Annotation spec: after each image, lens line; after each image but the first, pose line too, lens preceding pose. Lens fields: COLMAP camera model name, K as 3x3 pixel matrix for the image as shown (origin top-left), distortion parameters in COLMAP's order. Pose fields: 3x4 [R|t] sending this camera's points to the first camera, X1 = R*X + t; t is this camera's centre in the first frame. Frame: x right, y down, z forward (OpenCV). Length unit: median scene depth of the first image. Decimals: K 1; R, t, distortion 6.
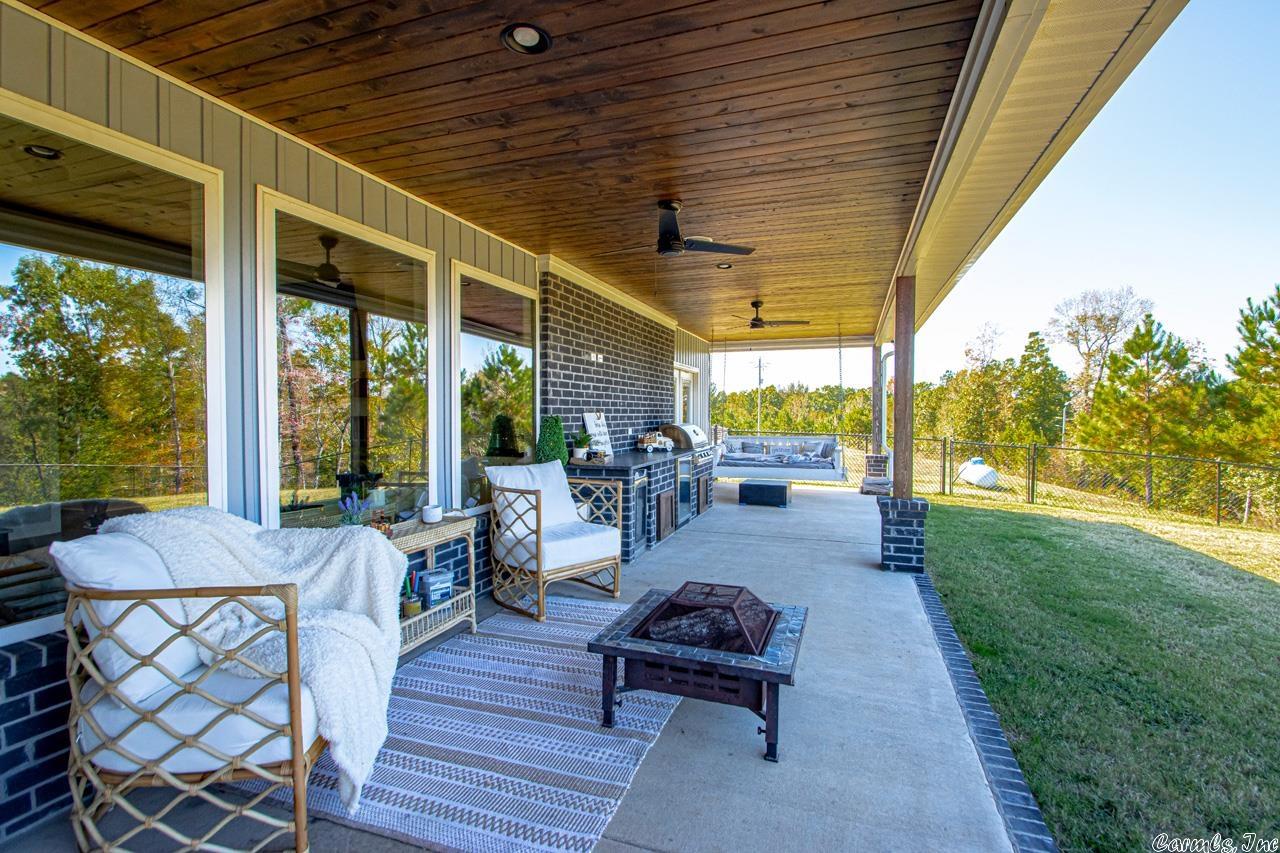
lens RADIAL K [[590.7, 0, 645.4], [0, 590.7, 426.4], [0, 0, 1]] dist [0.002623, -0.000023]
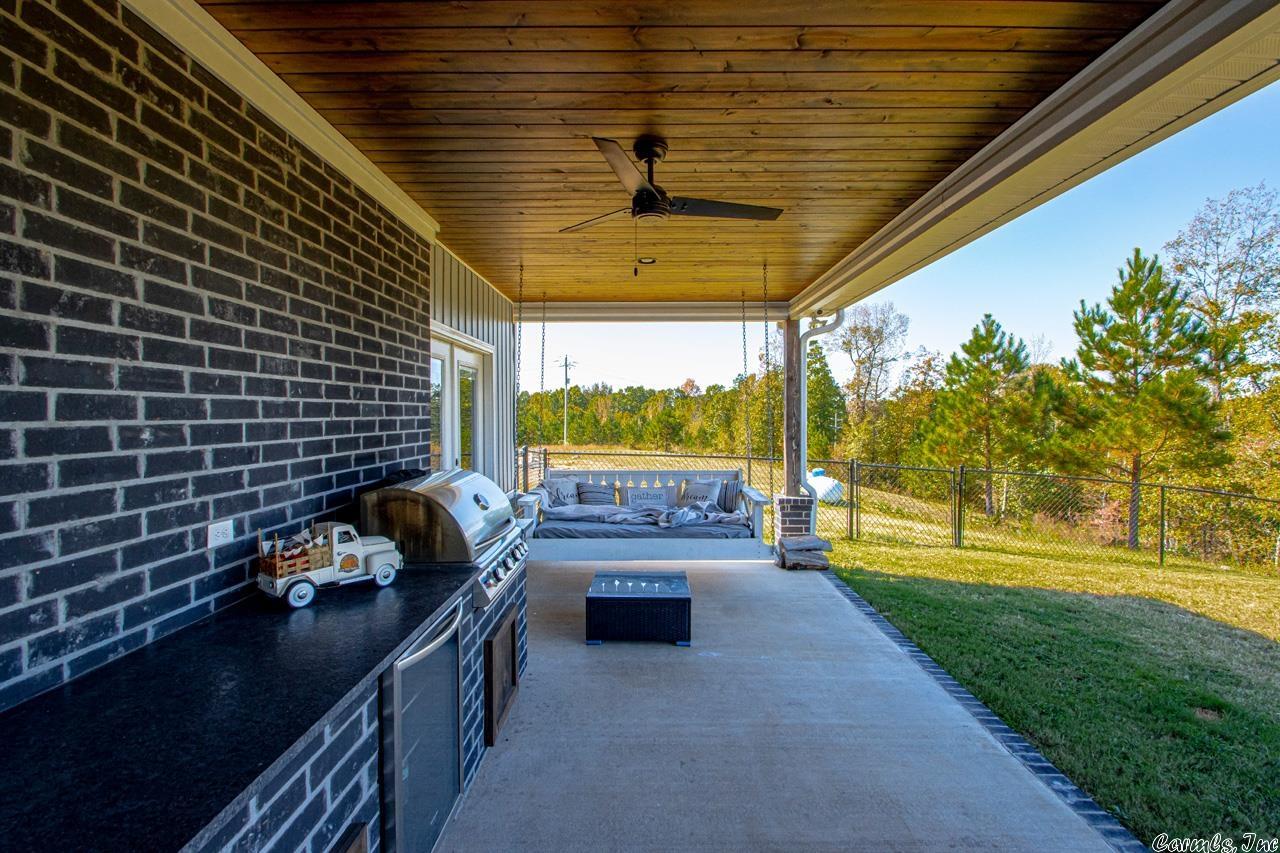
lens RADIAL K [[590.7, 0, 645.4], [0, 590.7, 426.4], [0, 0, 1]] dist [0.002623, -0.000023]
pose [[0.946318, -0.007622, 0.323149, 0.048408], [0.007735, 0.999970, 0.000935, -0.026653], [-0.323146, 0.001614, 0.946348, 0.470428]]
